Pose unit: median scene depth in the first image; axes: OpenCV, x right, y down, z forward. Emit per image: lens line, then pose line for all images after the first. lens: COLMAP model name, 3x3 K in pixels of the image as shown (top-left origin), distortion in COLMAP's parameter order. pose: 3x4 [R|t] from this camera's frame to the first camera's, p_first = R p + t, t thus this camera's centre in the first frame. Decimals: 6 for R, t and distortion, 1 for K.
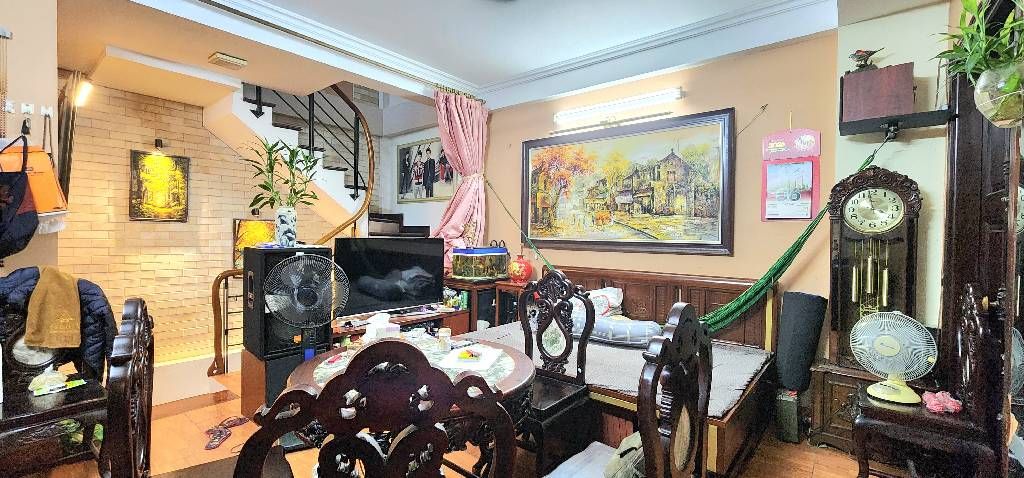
lens RADIAL K [[418.7, 0, 513.2], [0, 418.7, 239.2], [0, 0, 1]] dist [0.002636, 0.000770]
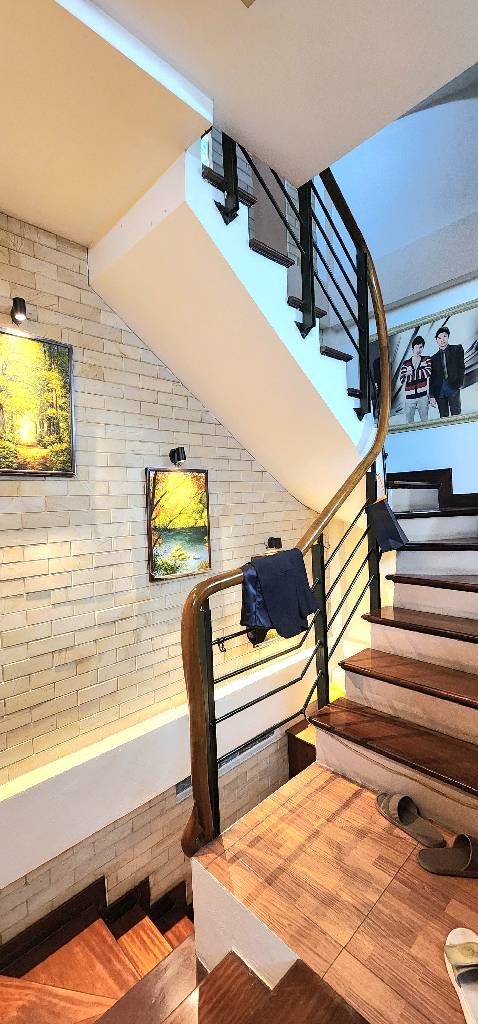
lens RADIAL K [[418.7, 0, 237.6], [0, 418.7, 513.9], [0, 0, 1]] dist [0.002636, 0.000770]
pose [[0.992735, -0.055688, -0.106655, -0.532974], [0.056895, 0.998346, 0.008302, 0.010260], [0.106017, -0.014310, 0.994261, 0.525028]]
